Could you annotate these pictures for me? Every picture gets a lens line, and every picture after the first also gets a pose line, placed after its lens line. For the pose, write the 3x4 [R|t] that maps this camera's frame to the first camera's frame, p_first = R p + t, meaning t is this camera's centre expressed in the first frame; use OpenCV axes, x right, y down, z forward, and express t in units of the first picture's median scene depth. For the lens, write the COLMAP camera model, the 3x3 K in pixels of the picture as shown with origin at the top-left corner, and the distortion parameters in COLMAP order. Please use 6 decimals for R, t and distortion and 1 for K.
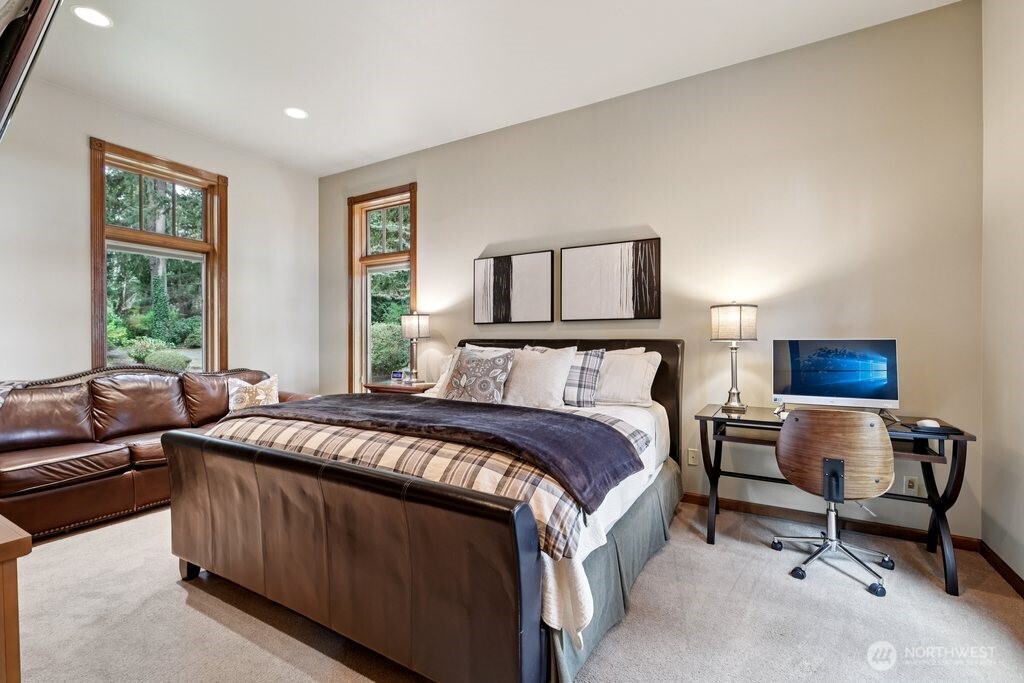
lens RADIAL K [[449.1, 0, 511.6], [0, 449.1, 341.8], [0, 0, 1]] dist [0.002274, -0.000201]
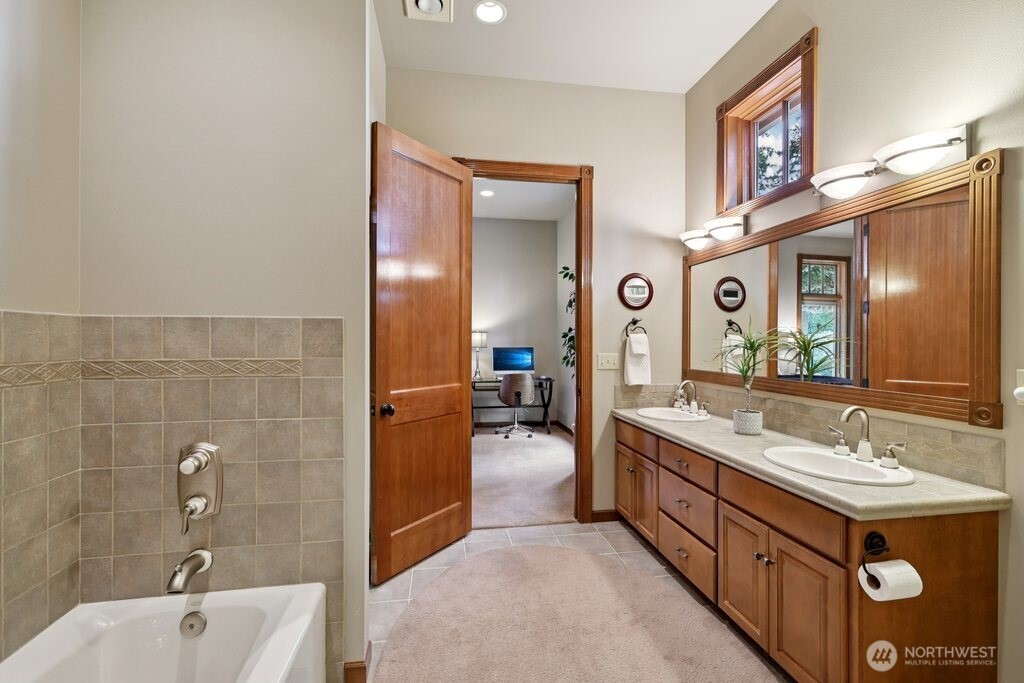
lens RADIAL K [[449.1, 0, 512.9], [0, 449.1, 341.6], [0, 0, 1]] dist [0.002274, -0.000201]
pose [[0.774399, -0.003503, 0.632688, -0.959669], [0.002490, 0.999994, 0.002489, -0.047248], [-0.632692, -0.000352, 0.774403, -1.017202]]
